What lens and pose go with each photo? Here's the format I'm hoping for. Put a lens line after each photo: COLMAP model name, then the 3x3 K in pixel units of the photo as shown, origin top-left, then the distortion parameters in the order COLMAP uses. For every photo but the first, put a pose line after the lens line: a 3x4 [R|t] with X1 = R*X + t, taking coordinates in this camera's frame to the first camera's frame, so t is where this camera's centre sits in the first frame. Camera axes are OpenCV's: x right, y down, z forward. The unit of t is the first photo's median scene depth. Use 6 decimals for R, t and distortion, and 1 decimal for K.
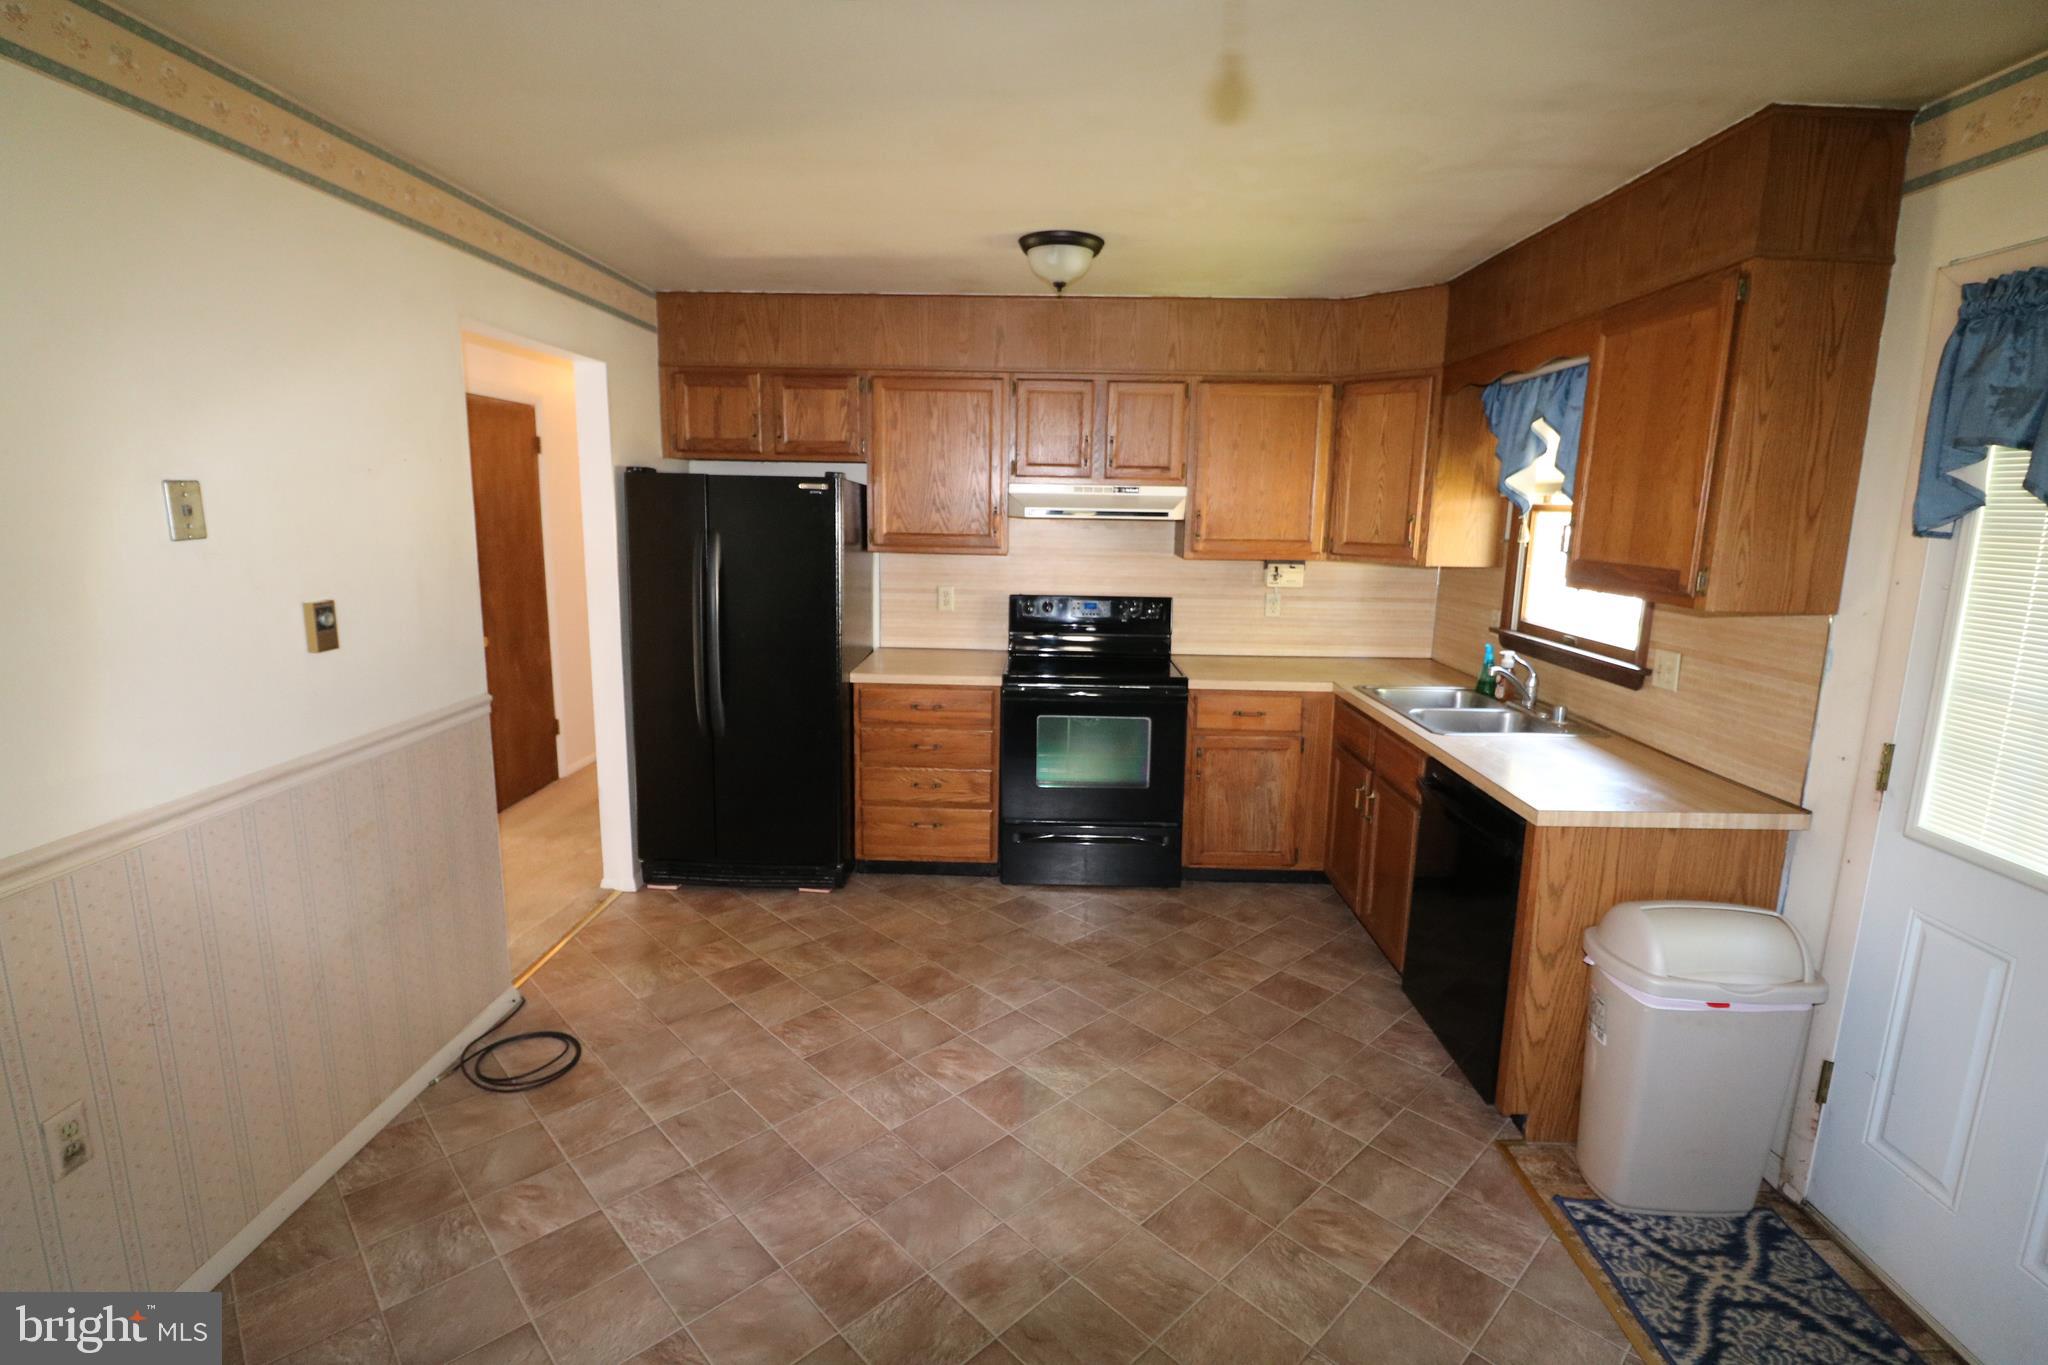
lens RADIAL K [[950.9, 0, 1028.8], [0, 950.9, 669.8], [0, 0, 1]] dist [0.000890, -0.011507]
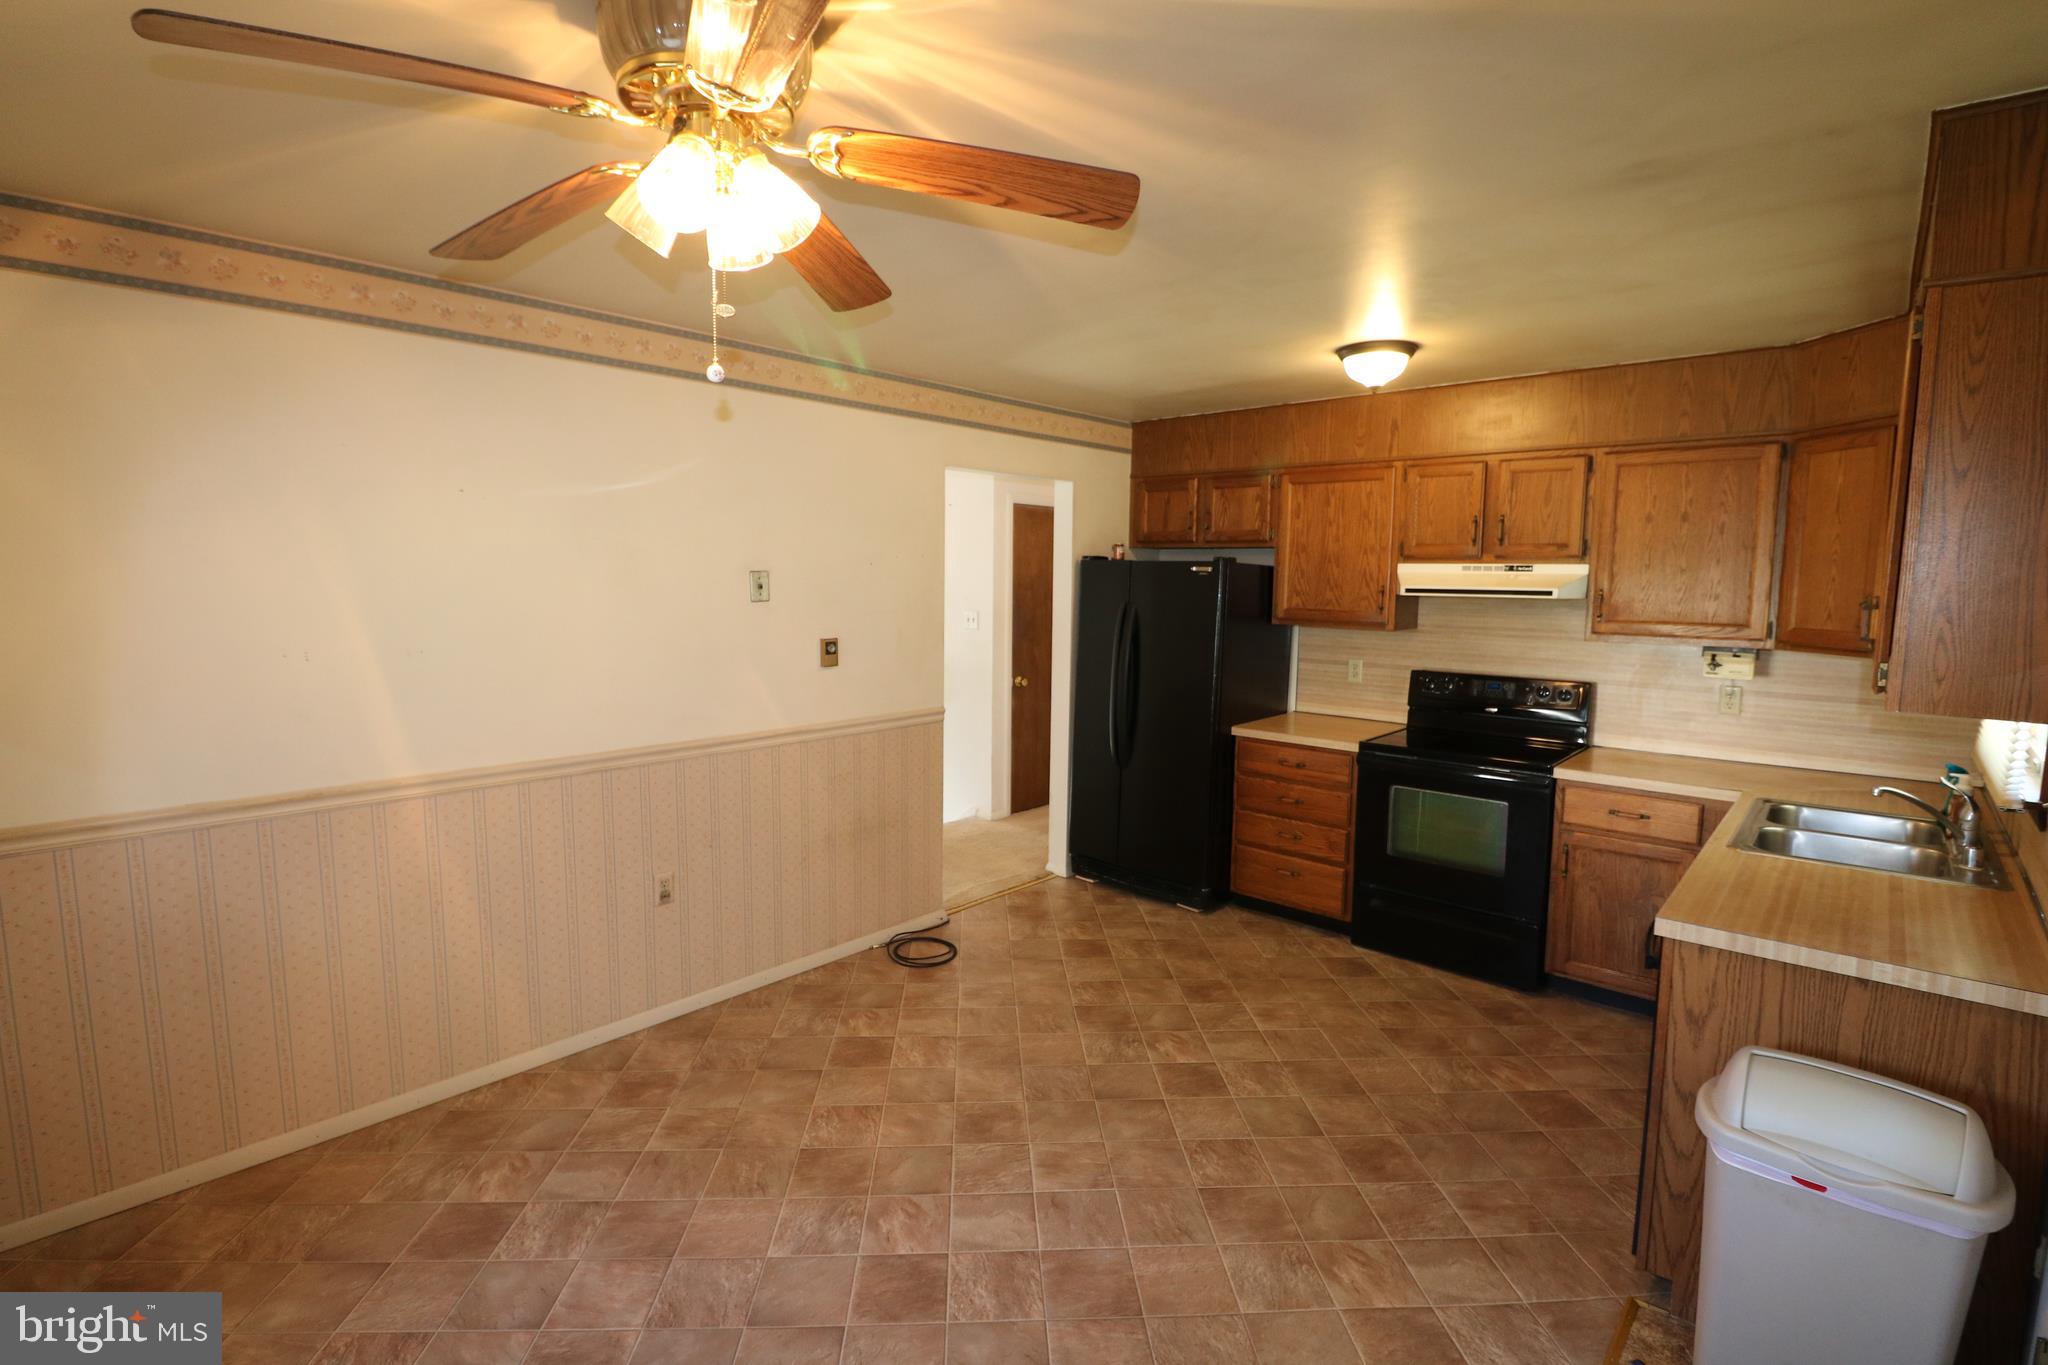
lens RADIAL K [[950.9, 0, 1028.8], [0, 950.9, 669.8], [0, 0, 1]] dist [0.000890, -0.011507]
pose [[0.759393, 0.057153, -0.648117, 0.374357], [-0.110095, 0.993057, -0.041427, 0.009877], [0.641250, 0.102814, 0.760413, -0.052867]]
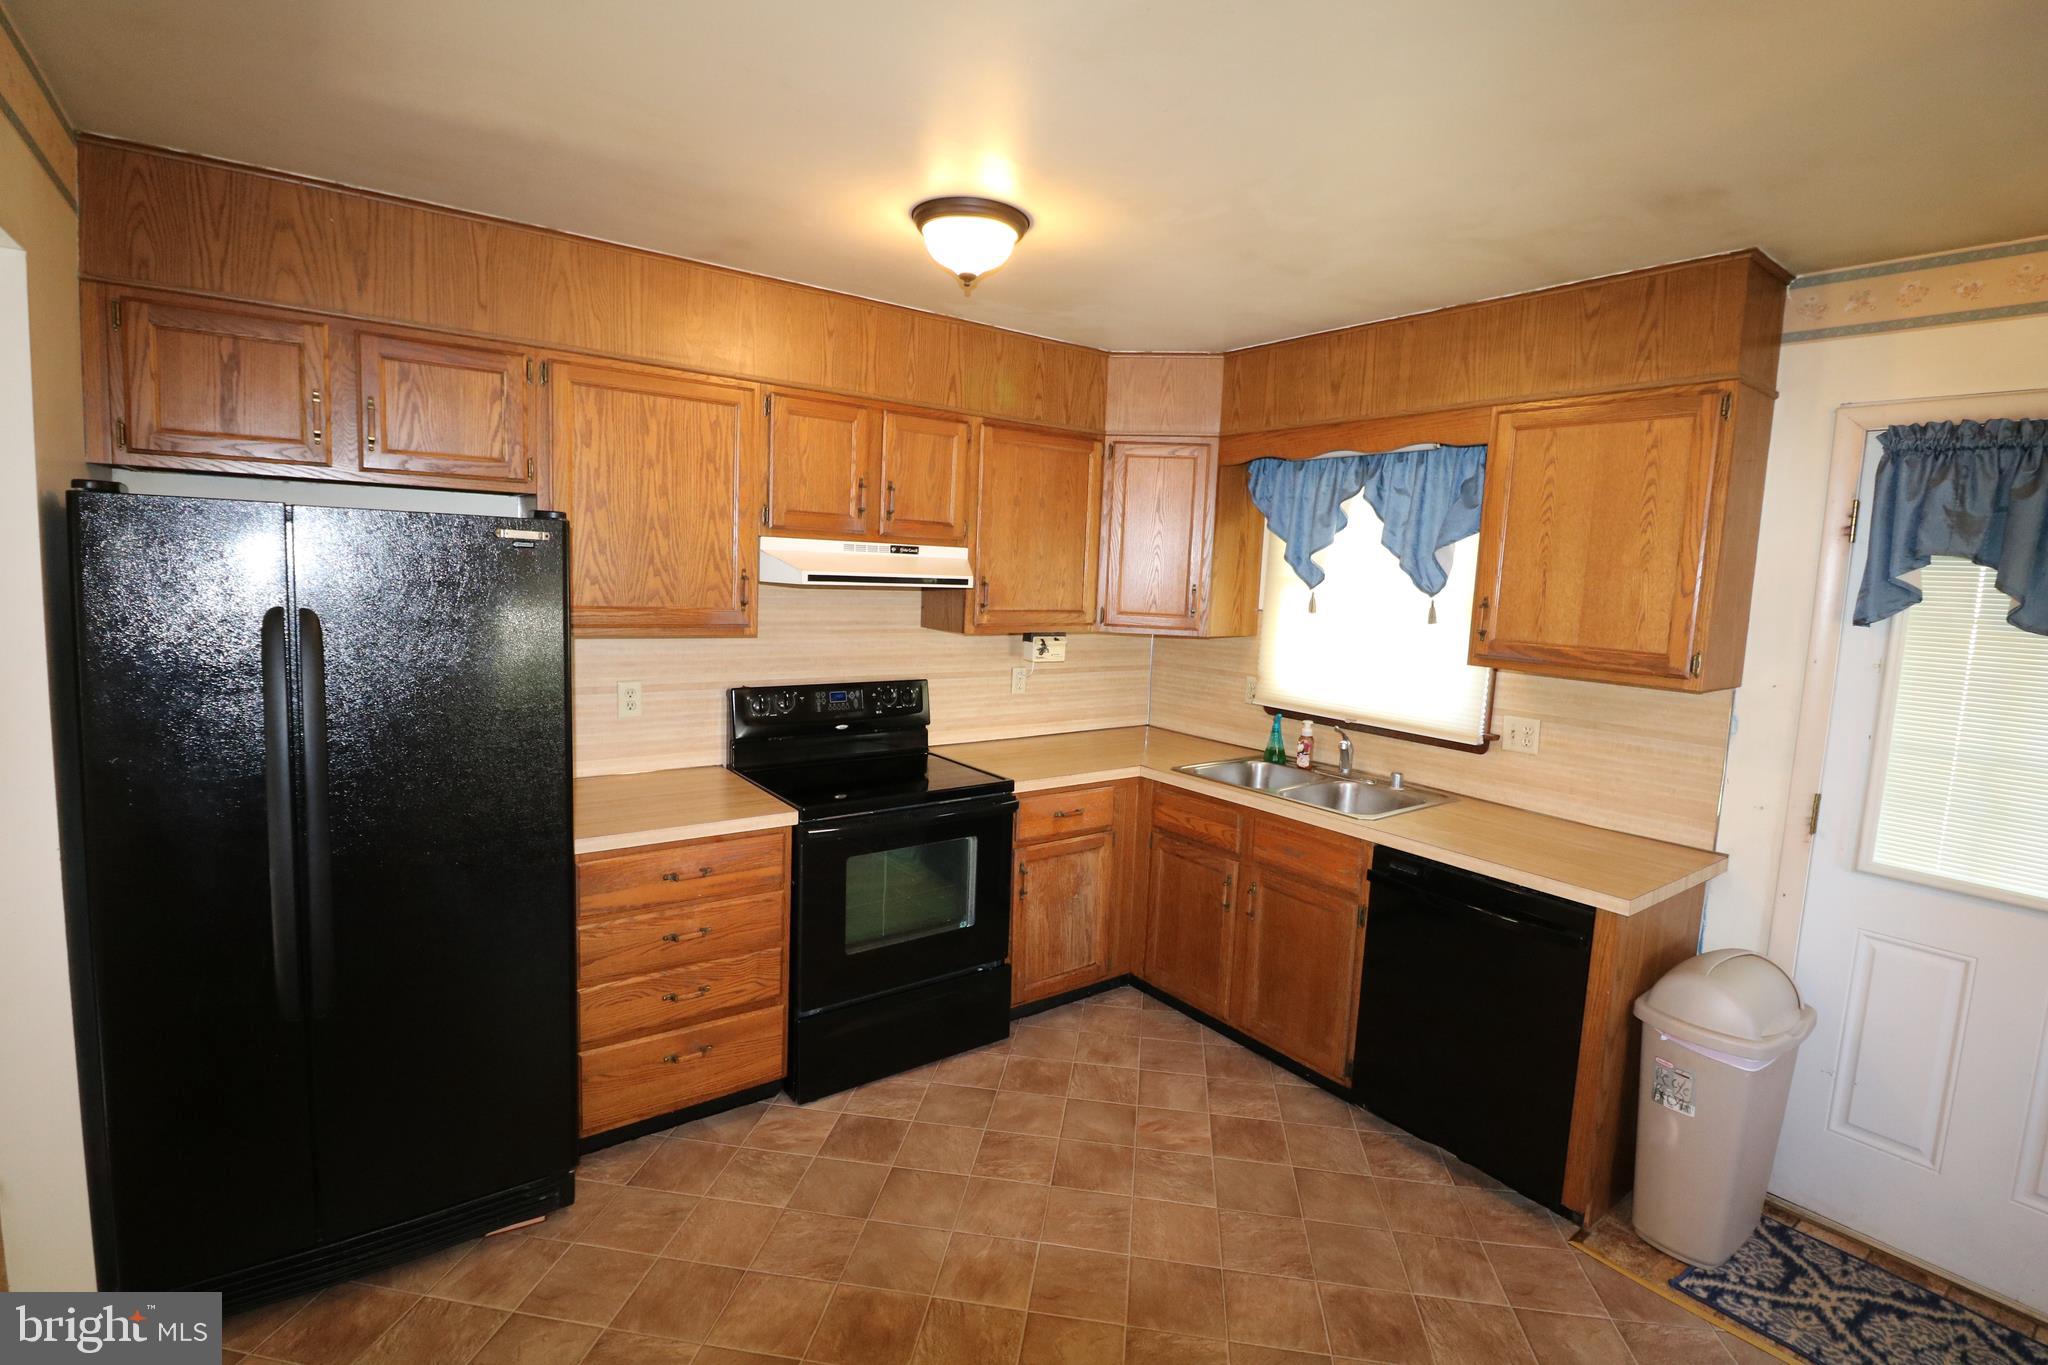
lens RADIAL K [[950.9, 0, 1028.8], [0, 950.9, 669.8], [0, 0, 1]] dist [0.000890, -0.011507]
pose [[0.788321, -0.051596, 0.613097, -0.317731], [0.078680, 0.996750, -0.017283, -0.071293], [-0.610212, 0.061863, 0.789819, 0.334384]]
